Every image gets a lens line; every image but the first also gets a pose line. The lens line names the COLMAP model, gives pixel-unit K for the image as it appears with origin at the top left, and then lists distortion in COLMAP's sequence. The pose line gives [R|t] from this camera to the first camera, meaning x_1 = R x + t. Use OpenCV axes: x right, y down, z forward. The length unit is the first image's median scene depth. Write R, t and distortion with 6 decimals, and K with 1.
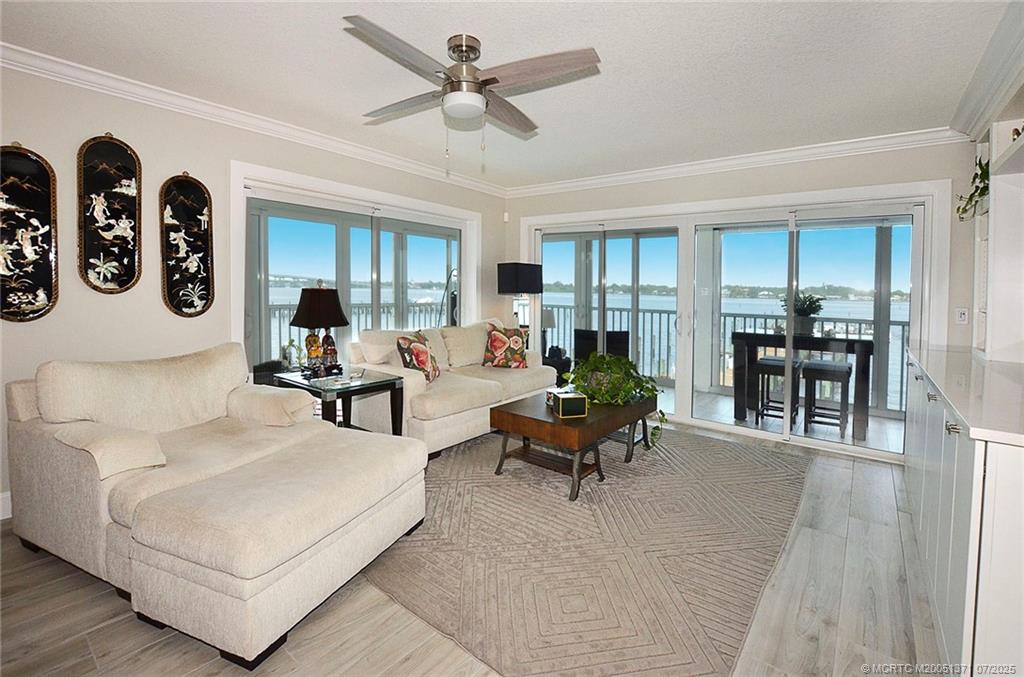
lens RADIAL K [[447.8, 0, 438.5], [0, 447.8, 334.5], [0, 0, 1]] dist [-0.005428, -0.000633]
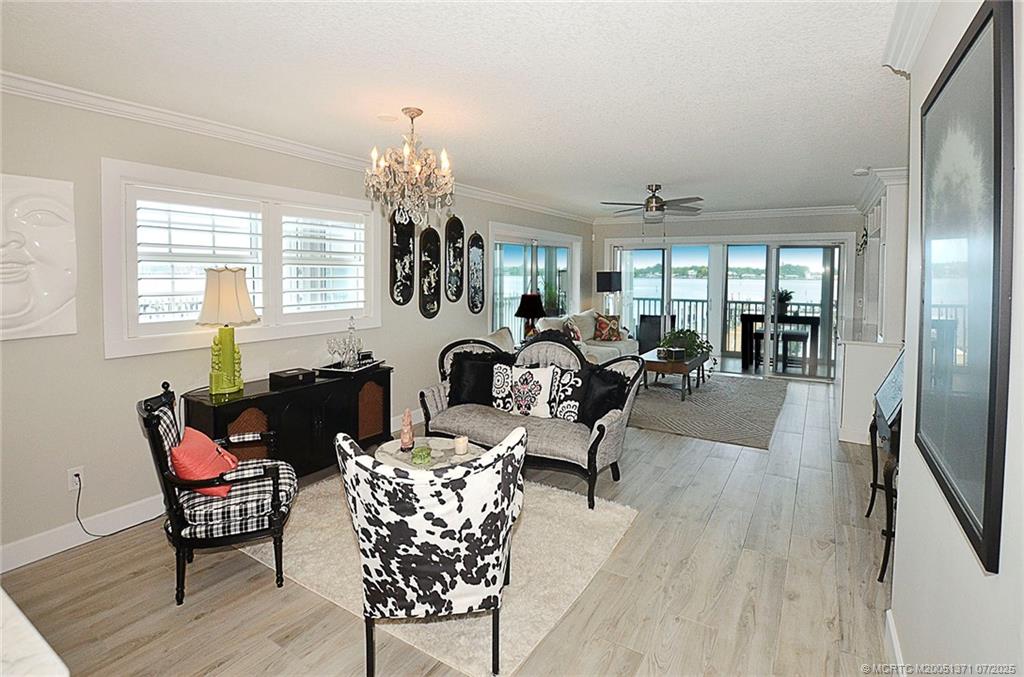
lens RADIAL K [[461.9, 0, 512.0], [0, 461.9, 338.5], [0, 0, 1]] dist [-0.001520, -0.000140]
pose [[0.984106, -0.035340, 0.174032, -0.418237], [0.029358, 0.998890, 0.036833, -0.002252], [-0.175141, -0.031138, 0.984051, -0.455872]]
